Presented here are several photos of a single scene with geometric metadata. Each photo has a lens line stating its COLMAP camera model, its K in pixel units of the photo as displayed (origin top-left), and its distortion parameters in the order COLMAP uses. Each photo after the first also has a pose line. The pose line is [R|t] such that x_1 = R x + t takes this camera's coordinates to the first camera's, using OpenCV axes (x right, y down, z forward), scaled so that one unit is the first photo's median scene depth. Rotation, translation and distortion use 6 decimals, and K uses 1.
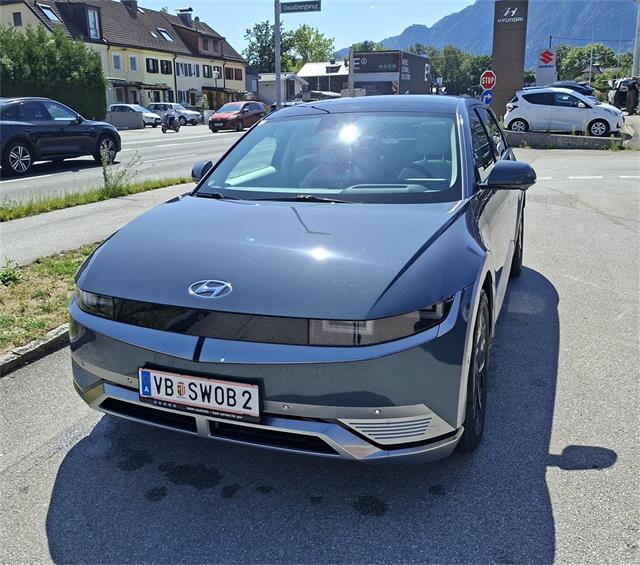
lens RADIAL K [[559.9, 0, 320.0], [0, 559.9, 282.5], [0, 0, 1]] dist [-0.004157, -0.000343]
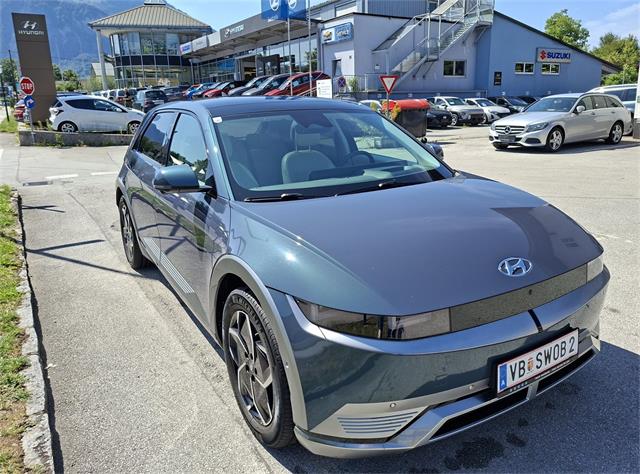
lens RADIAL K [[455.0, 0, 320.0], [0, 455.0, 237.0], [0, 0, 1]] dist [0.007372, 0.001477]
pose [[0.610590, -0.206979, 0.764421, -1.106479], [0.234106, 0.969279, 0.075452, -0.209860], [-0.756554, 0.132886, 0.640287, 0.693229]]
